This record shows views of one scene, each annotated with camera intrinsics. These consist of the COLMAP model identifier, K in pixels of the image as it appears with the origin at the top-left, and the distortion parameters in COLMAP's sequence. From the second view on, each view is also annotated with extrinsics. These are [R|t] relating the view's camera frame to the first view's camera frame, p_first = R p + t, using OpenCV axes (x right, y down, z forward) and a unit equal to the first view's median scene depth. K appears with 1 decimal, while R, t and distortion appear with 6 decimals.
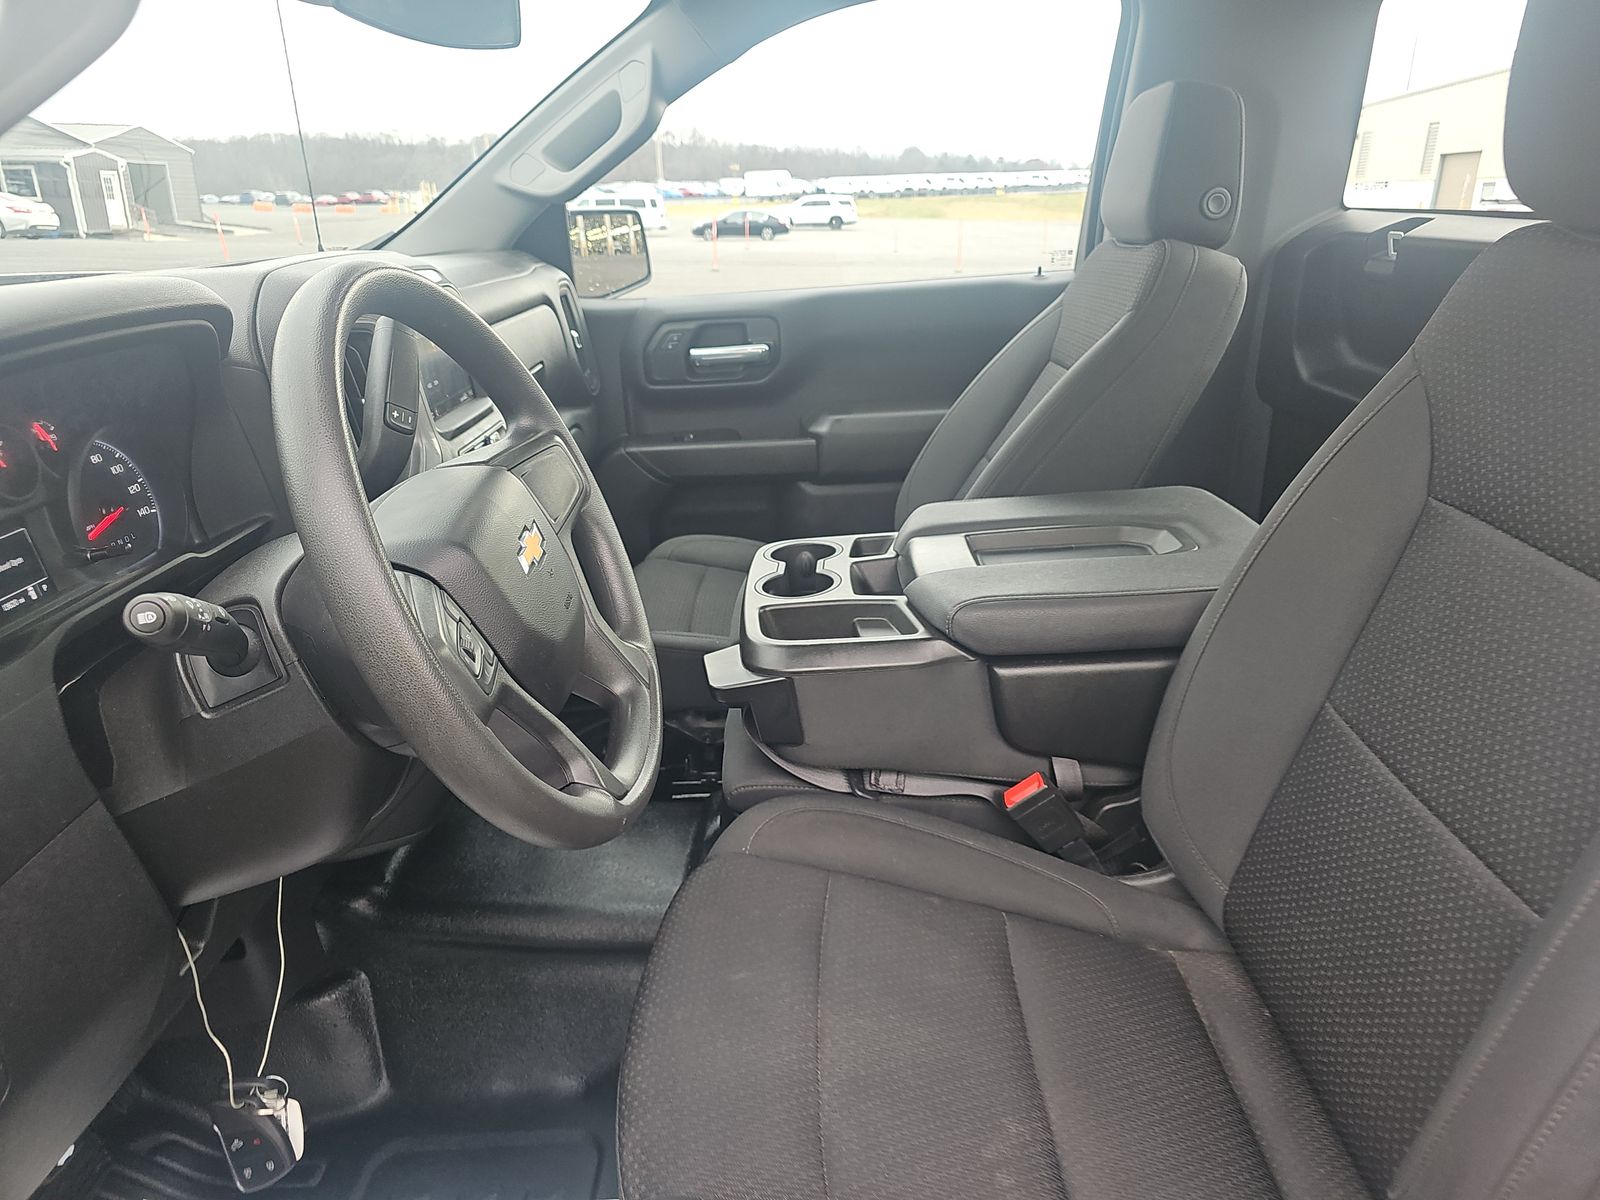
lens RADIAL K [[1093.3, 0, 800.0], [0, 1093.3, 600.0], [0, 0, 1]] dist [0.055316, -0.001785]
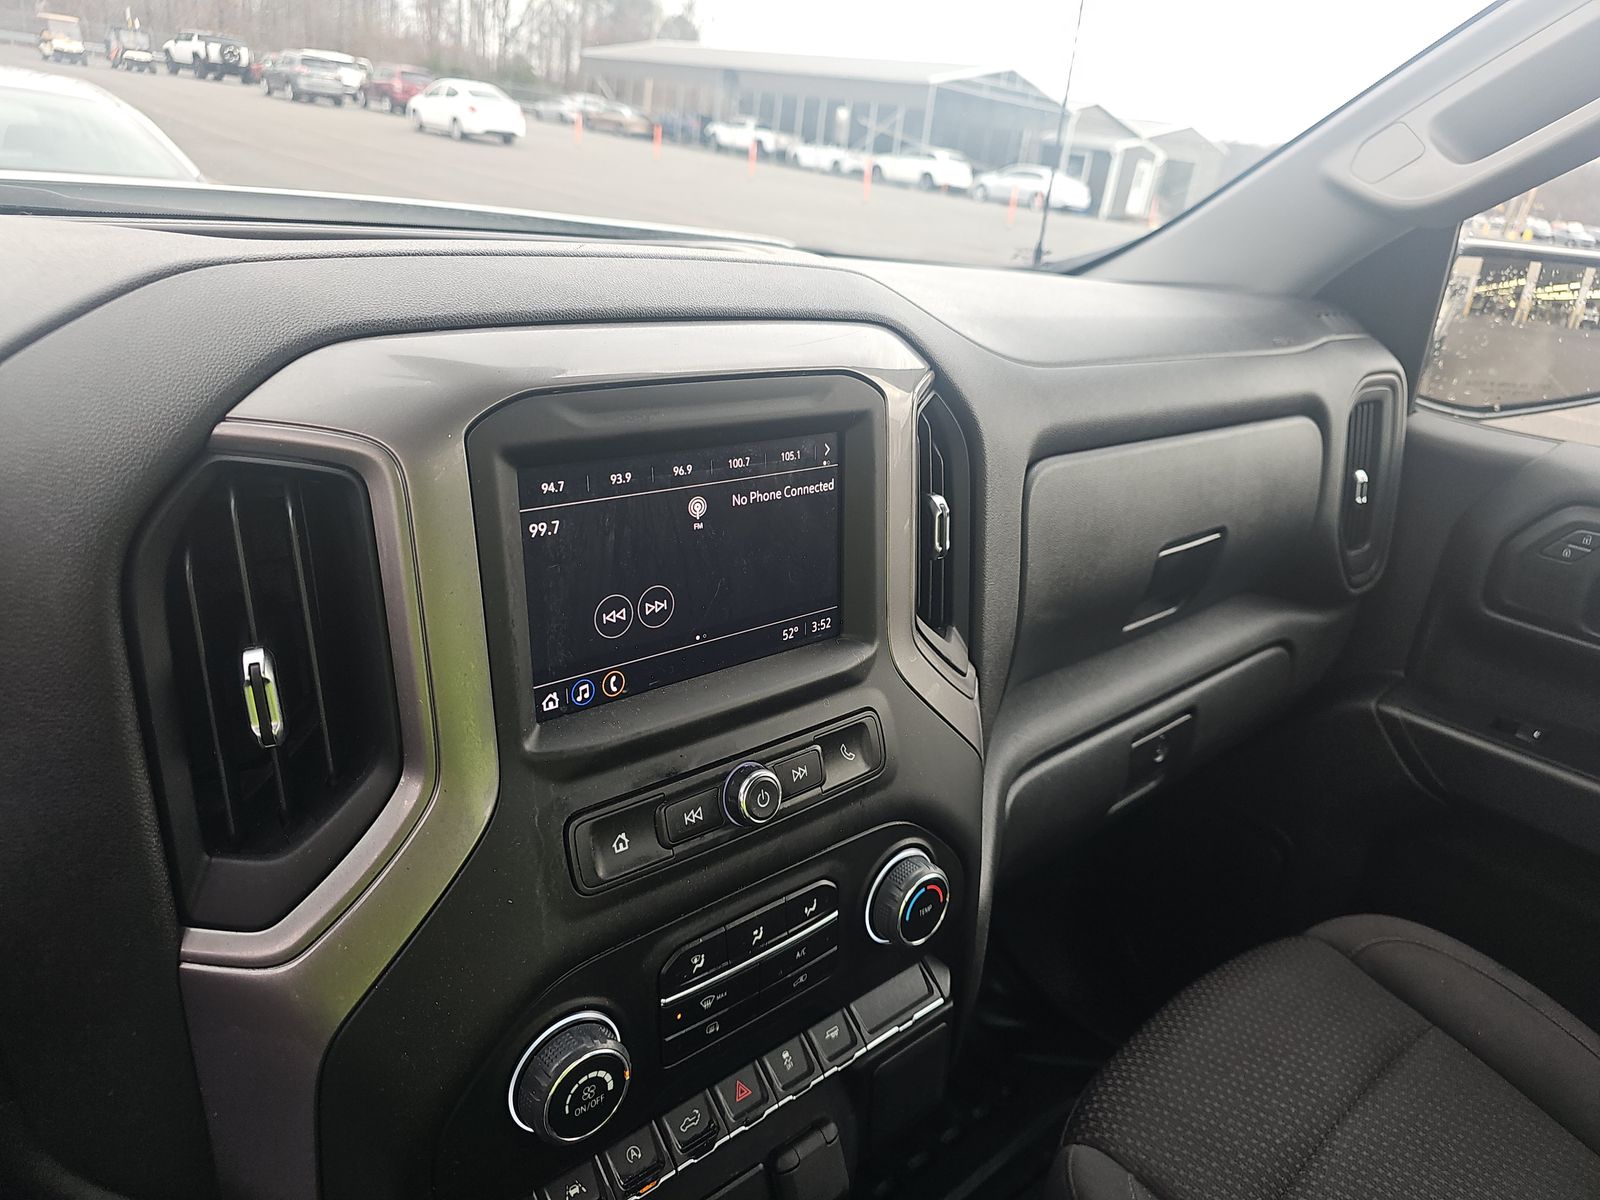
lens RADIAL K [[1077.8, 0, 764.1], [0, 1077.8, 605.7], [0, 0, 1]] dist [0.001911, 0.000544]
pose [[0.649745, 0.361906, -0.668472, -0.005684], [-0.352341, 0.922605, 0.157022, -0.035797], [0.673563, 0.133507, 0.726972, 0.096954]]
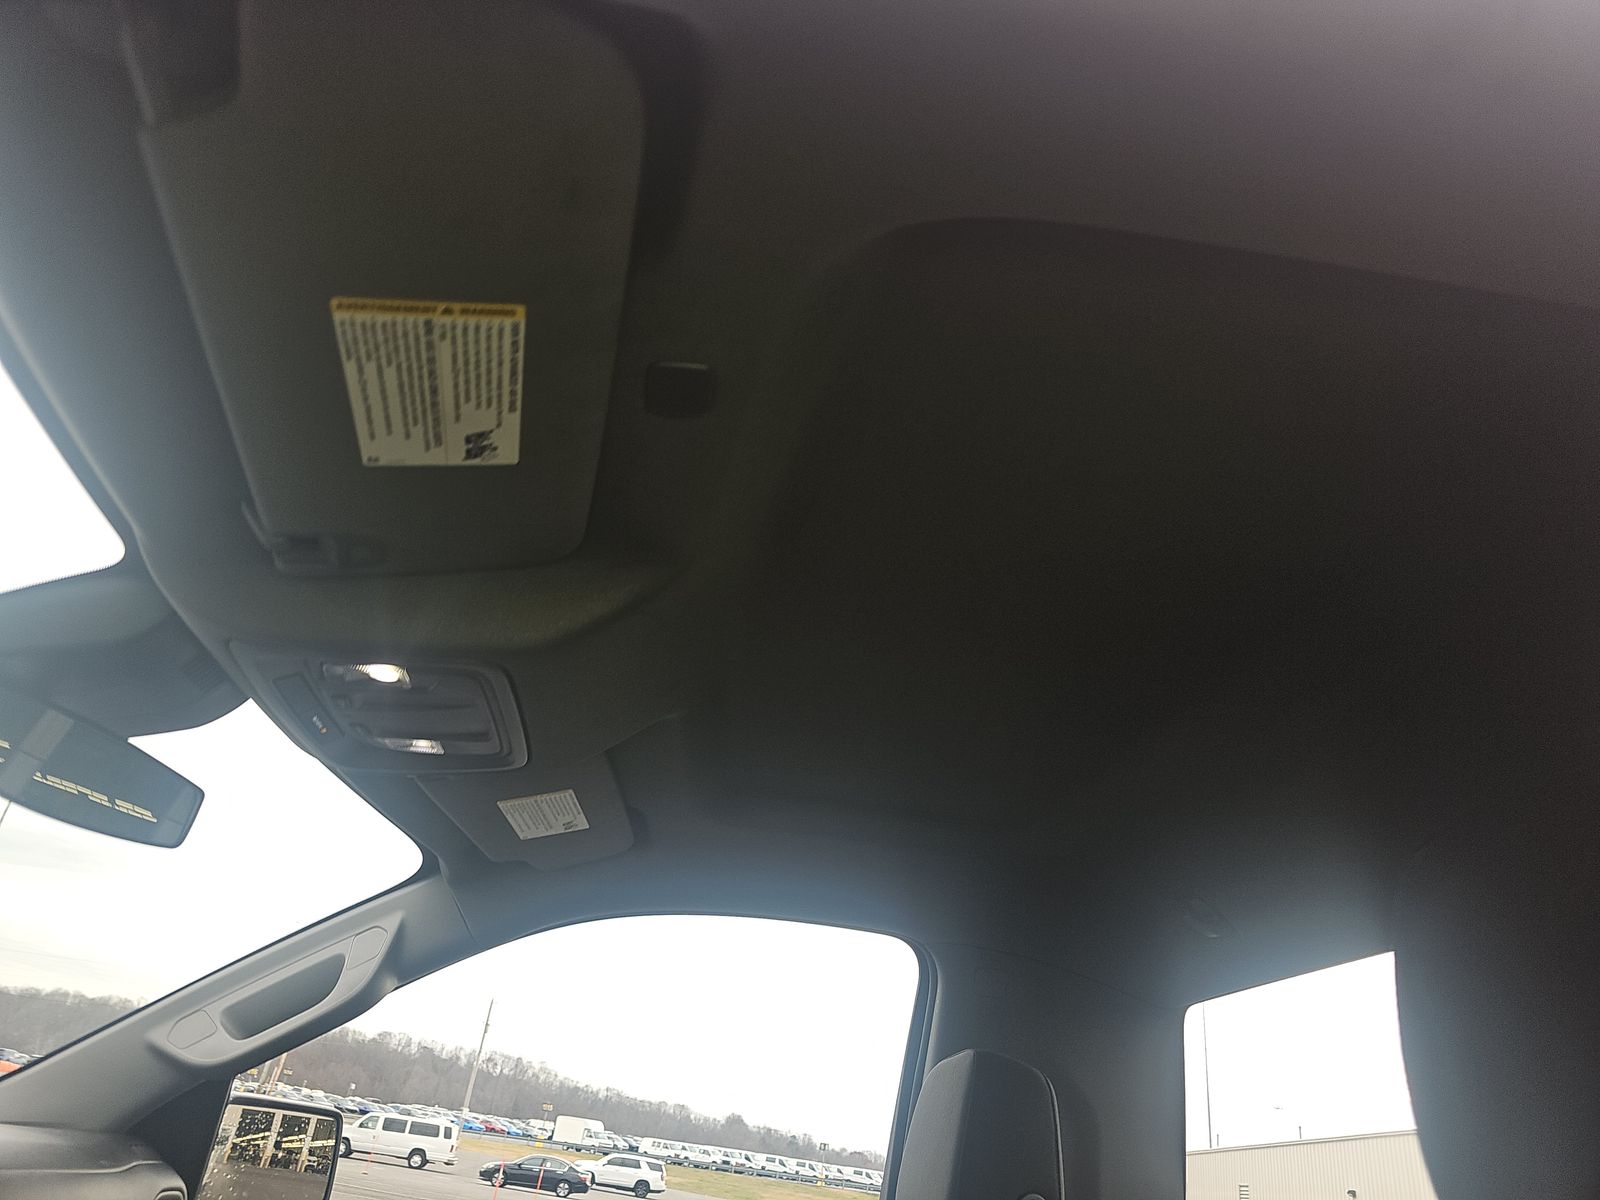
lens RADIAL K [[1093.3, 0, 800.0], [0, 1093.3, 600.0], [0, 0, 1]] dist [0.055316, -0.001785]
pose [[0.977758, 0.202788, 0.053545, 0.014366], [-0.097811, 0.666699, -0.738881, -0.009505], [-0.185535, 0.717209, 0.671705, 0.033374]]
